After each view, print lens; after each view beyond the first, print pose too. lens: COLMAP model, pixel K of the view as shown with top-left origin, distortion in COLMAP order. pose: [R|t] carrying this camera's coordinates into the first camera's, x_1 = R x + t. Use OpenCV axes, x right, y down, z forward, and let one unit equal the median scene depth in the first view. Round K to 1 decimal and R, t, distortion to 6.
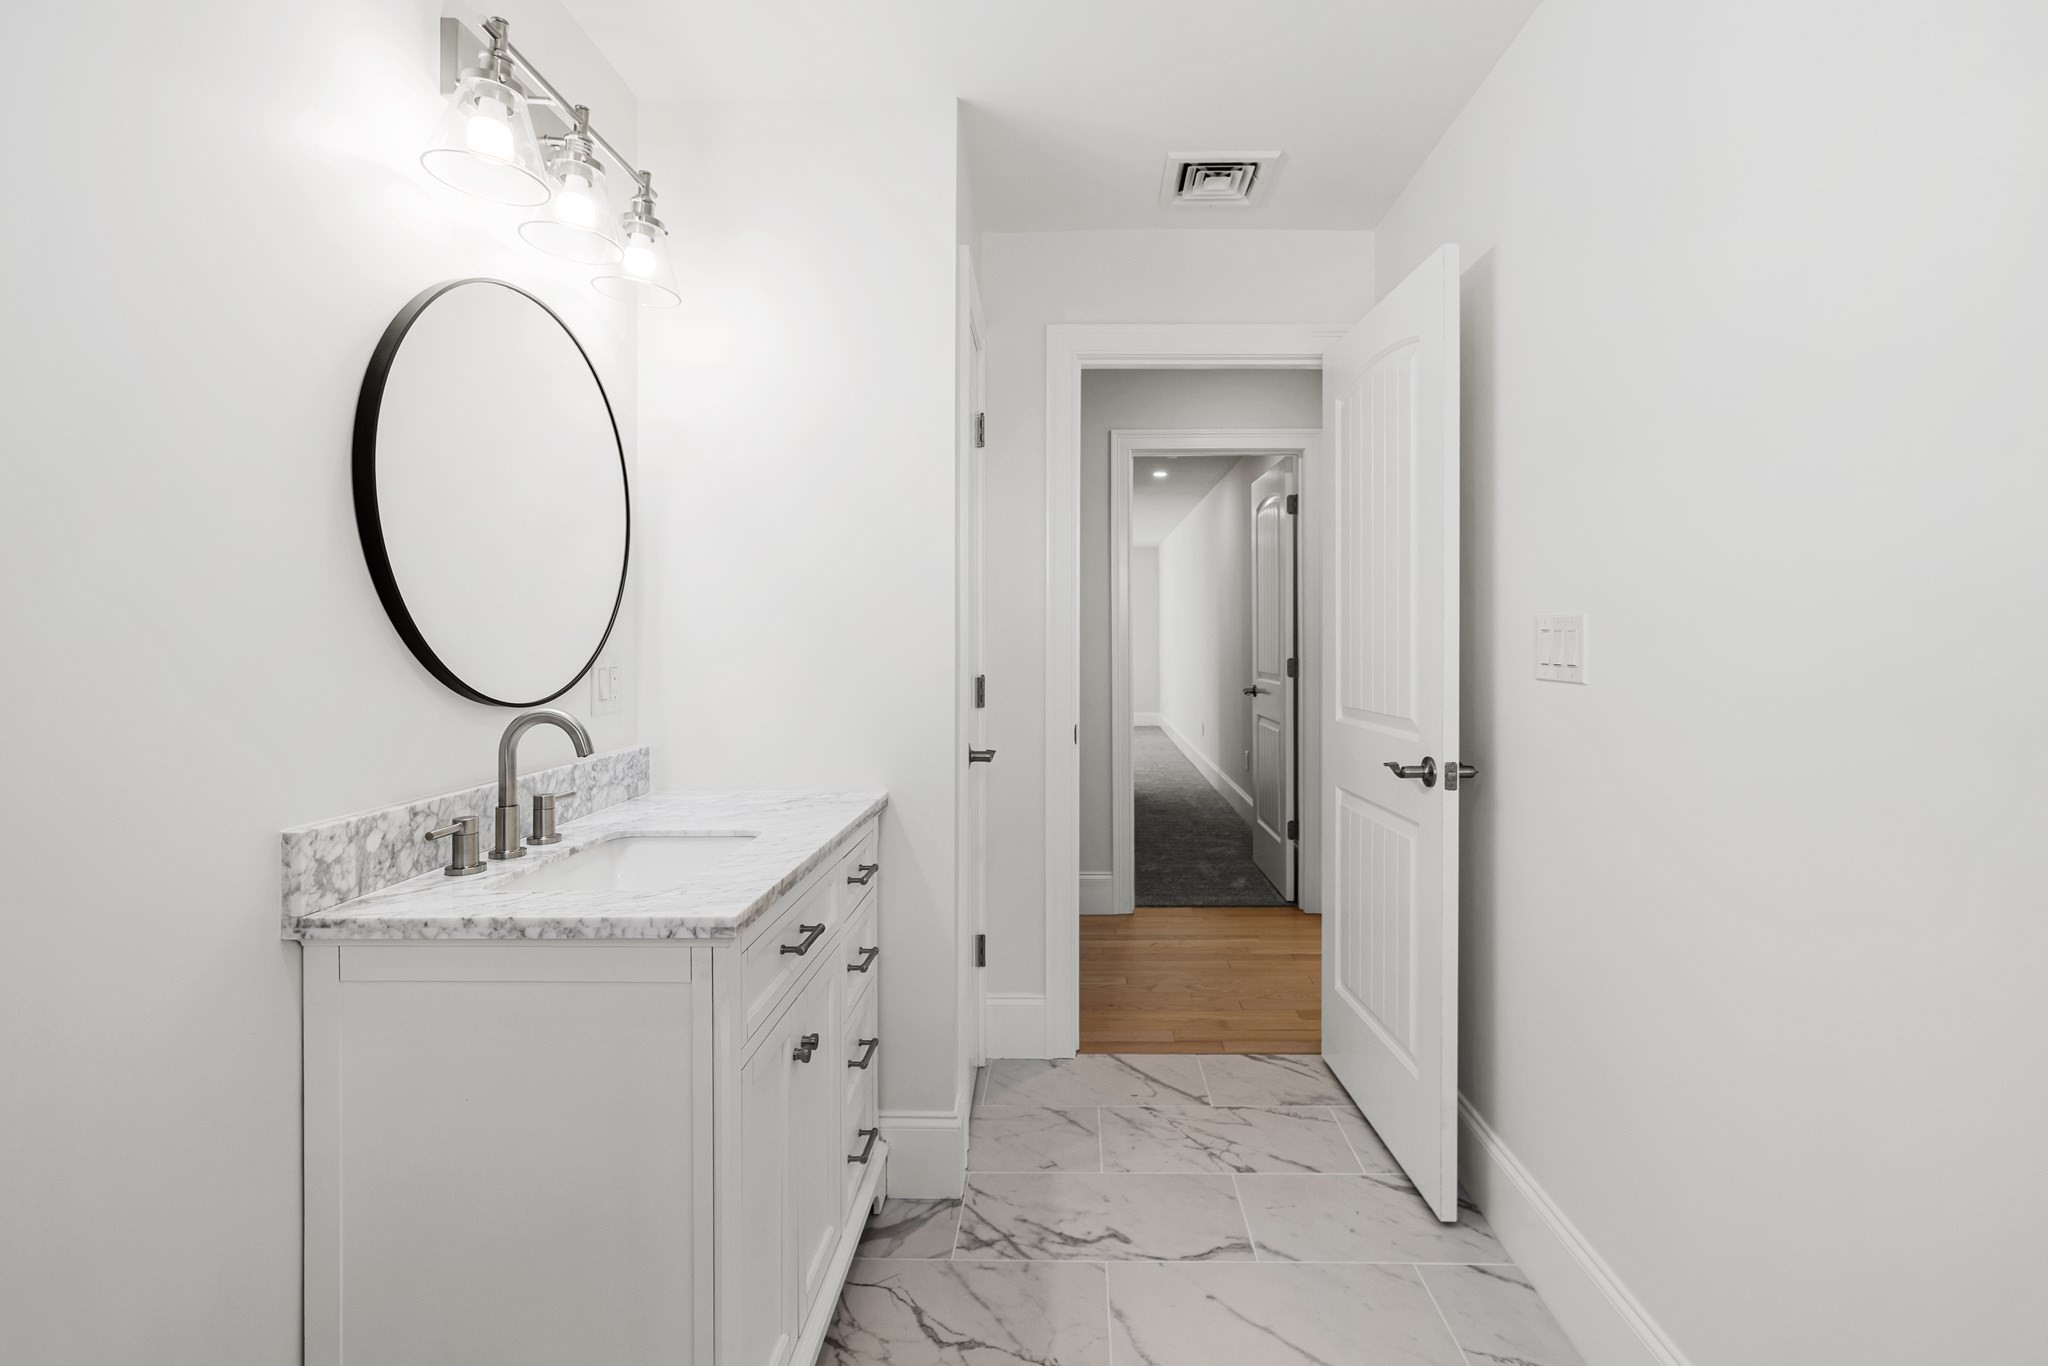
lens RADIAL K [[908.6, 0, 1040.1], [0, 908.6, 650.2], [0, 0, 1]] dist [-0.000527, -0.000002]
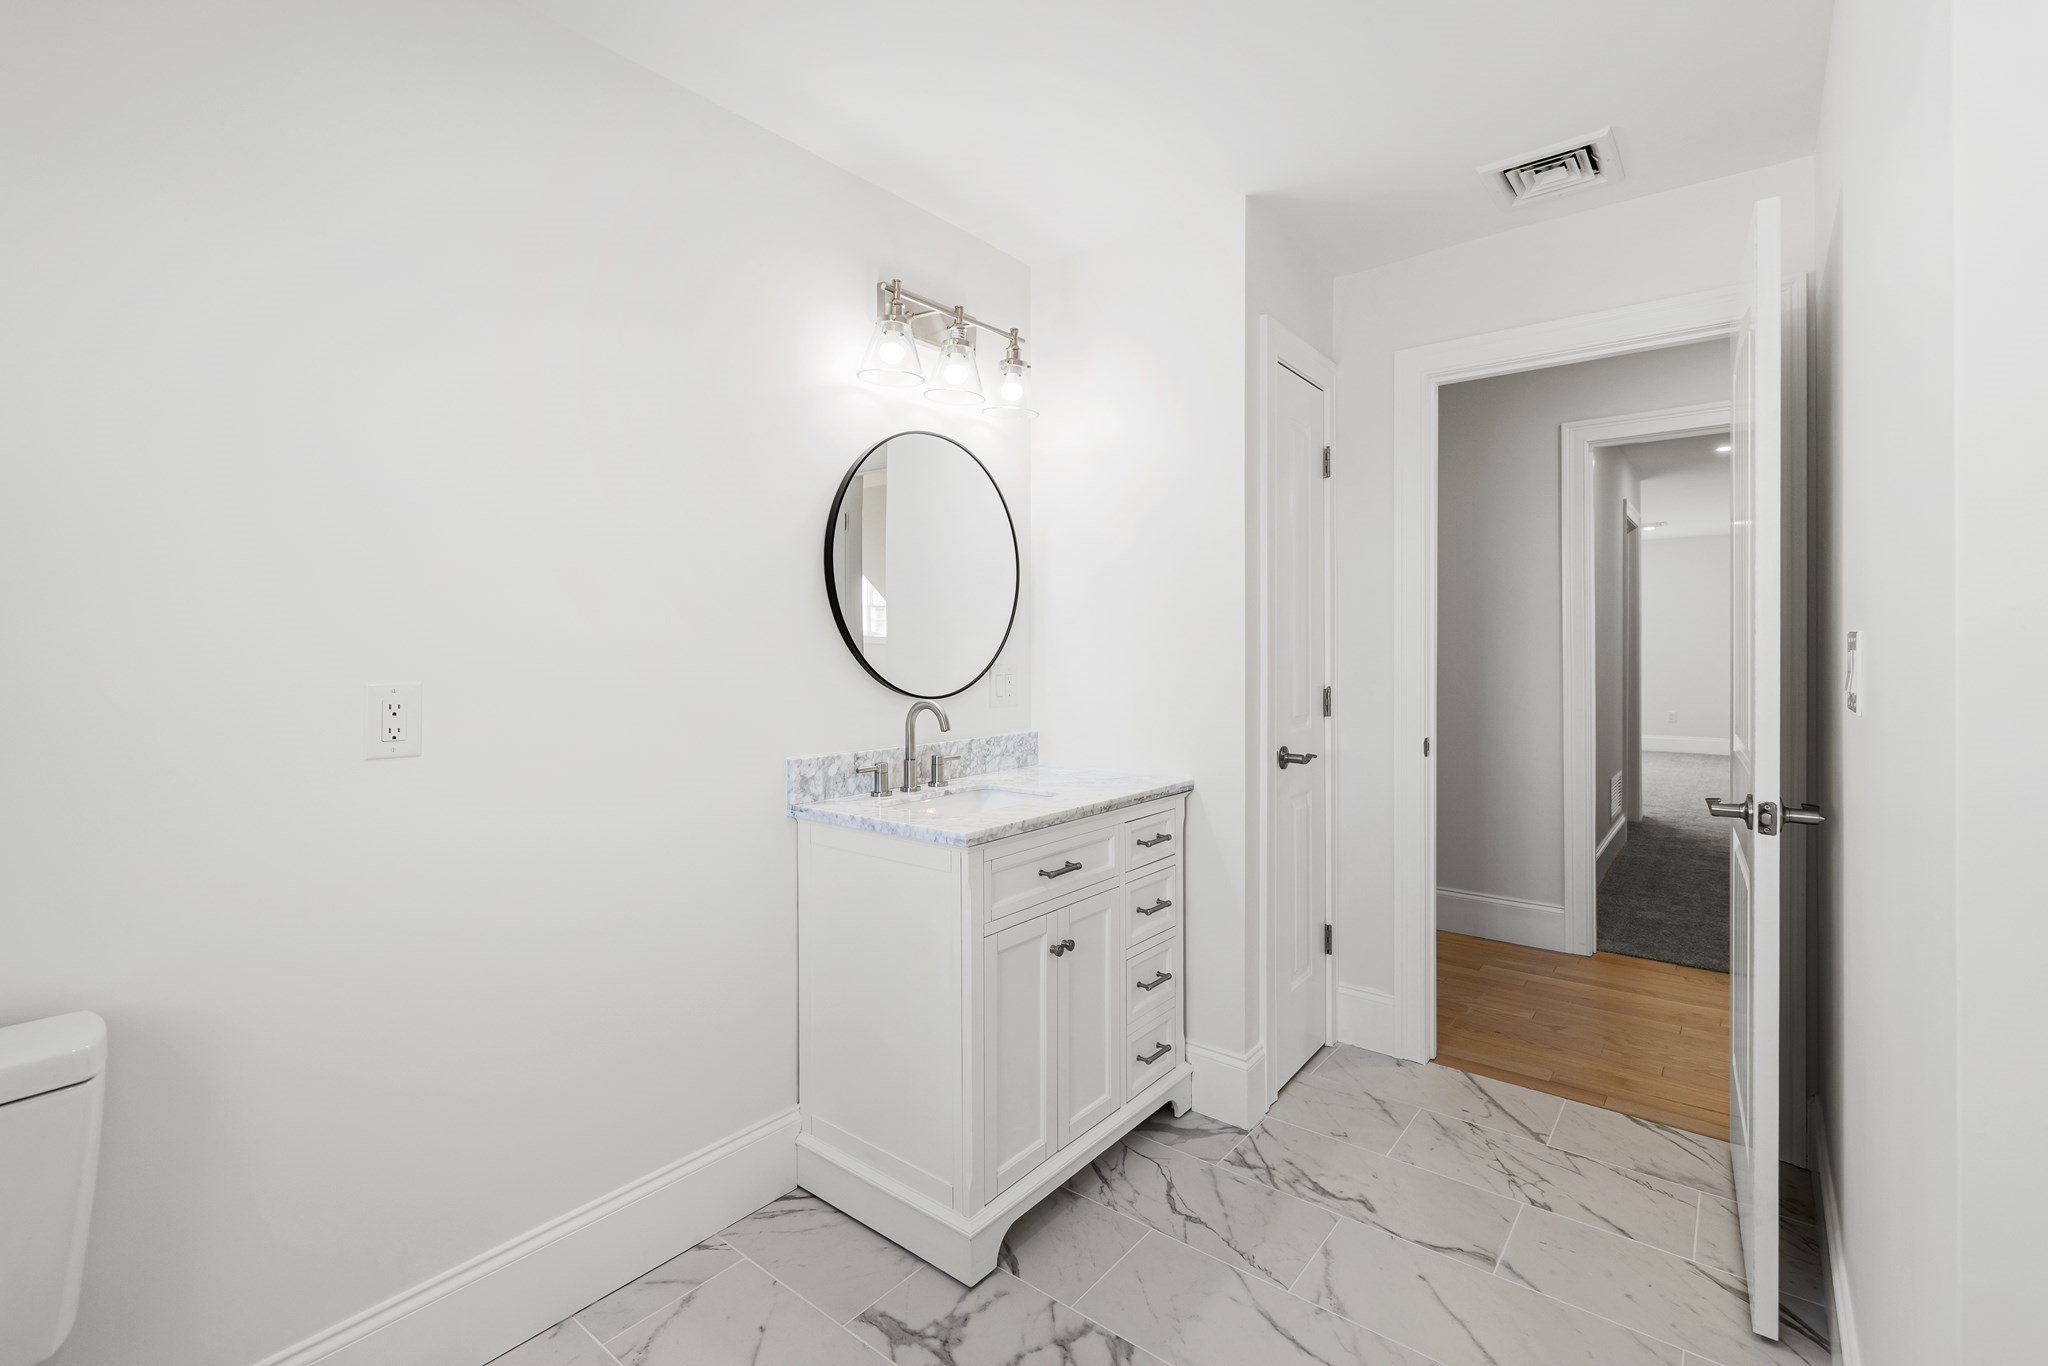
lens RADIAL K [[897.3, 0, 1015.2], [0, 897.3, 663.2], [0, 0, 1]] dist [-0.000260, 0.000393]
pose [[0.785681, 0.010523, -0.618543, 0.423745], [-0.006027, 0.999938, 0.009356, -0.012216], [0.618603, -0.003623, 0.785696, -0.107847]]
